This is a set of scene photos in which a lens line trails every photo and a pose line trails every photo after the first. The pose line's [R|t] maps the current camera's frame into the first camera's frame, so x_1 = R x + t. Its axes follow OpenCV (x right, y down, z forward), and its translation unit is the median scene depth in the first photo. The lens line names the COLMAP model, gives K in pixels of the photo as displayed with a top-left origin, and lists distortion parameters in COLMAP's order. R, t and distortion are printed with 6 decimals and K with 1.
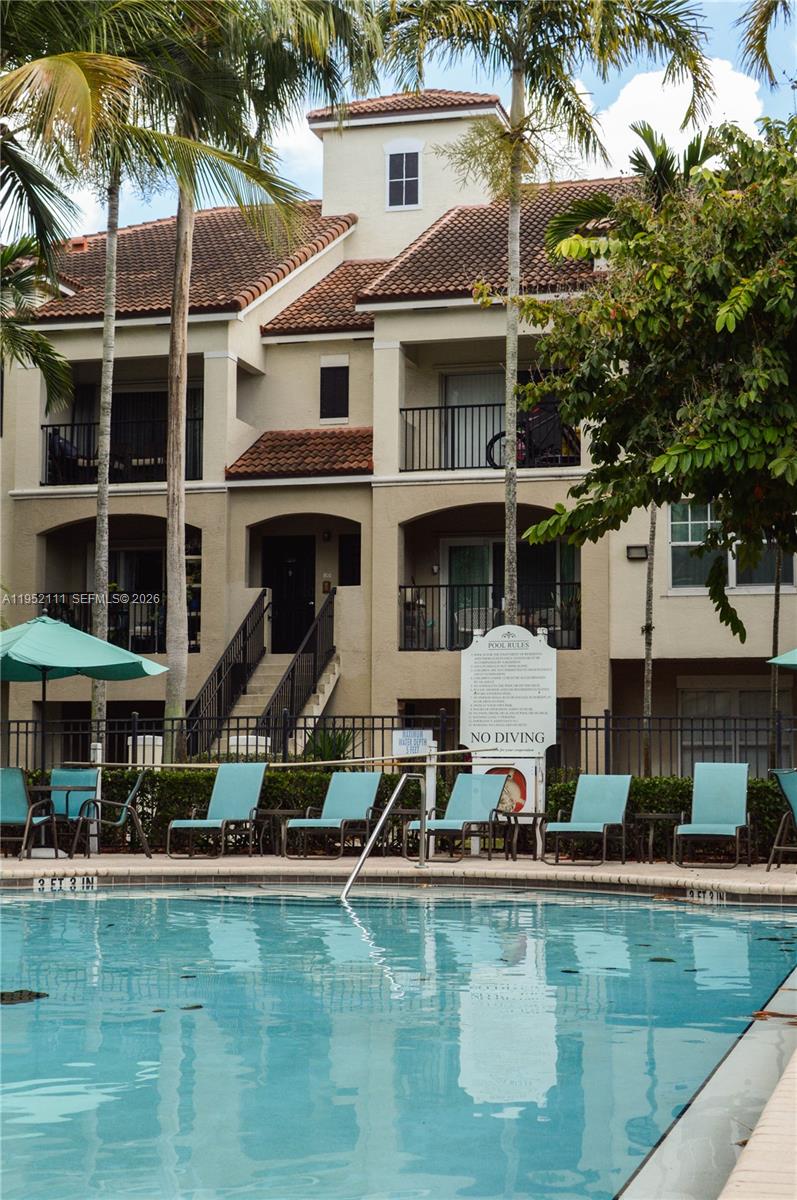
lens RADIAL K [[1935.3, 0, 398.5], [0, 1935.3, 600.0], [0, 0, 1]] dist [-0.005354, -0.007364]
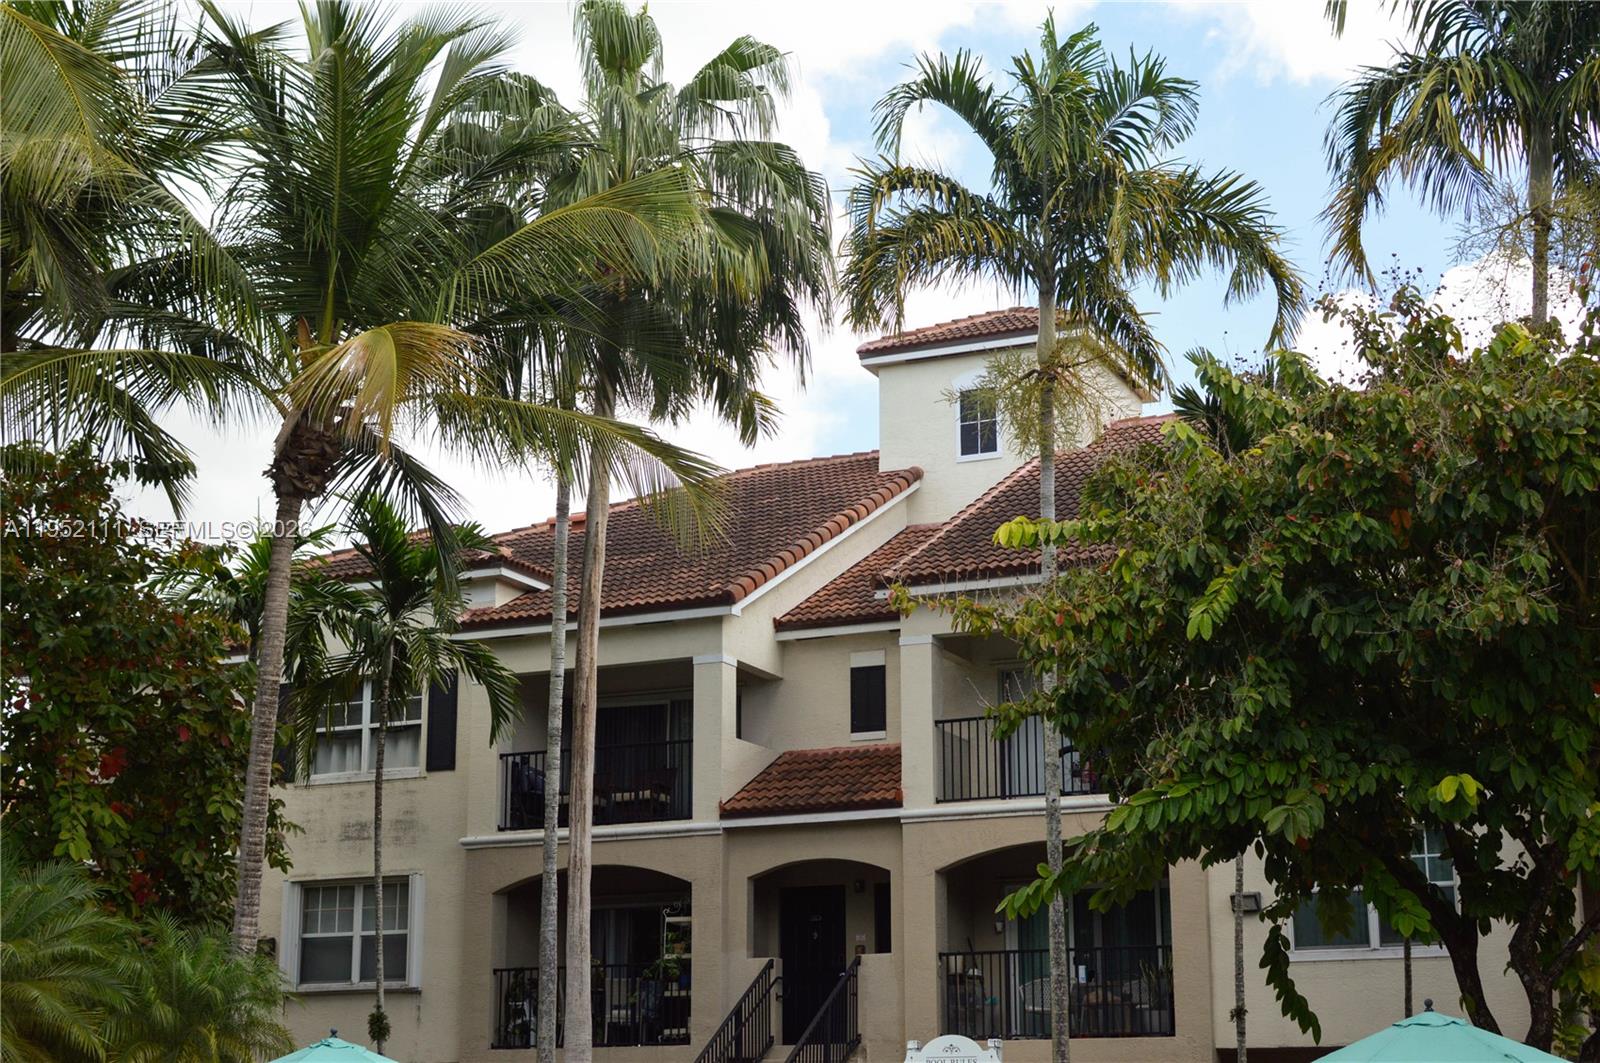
lens RADIAL K [[2431.3, 0, 800.0], [0, 2431.3, 531.5], [0, 0, 1]] dist [-0.005566, 0.029725]
pose [[0.987330, -0.045922, -0.151887, 0.100721], [0.021545, 0.987139, -0.158408, -0.020985], [0.157208, 0.153129, 0.975621, 0.029533]]
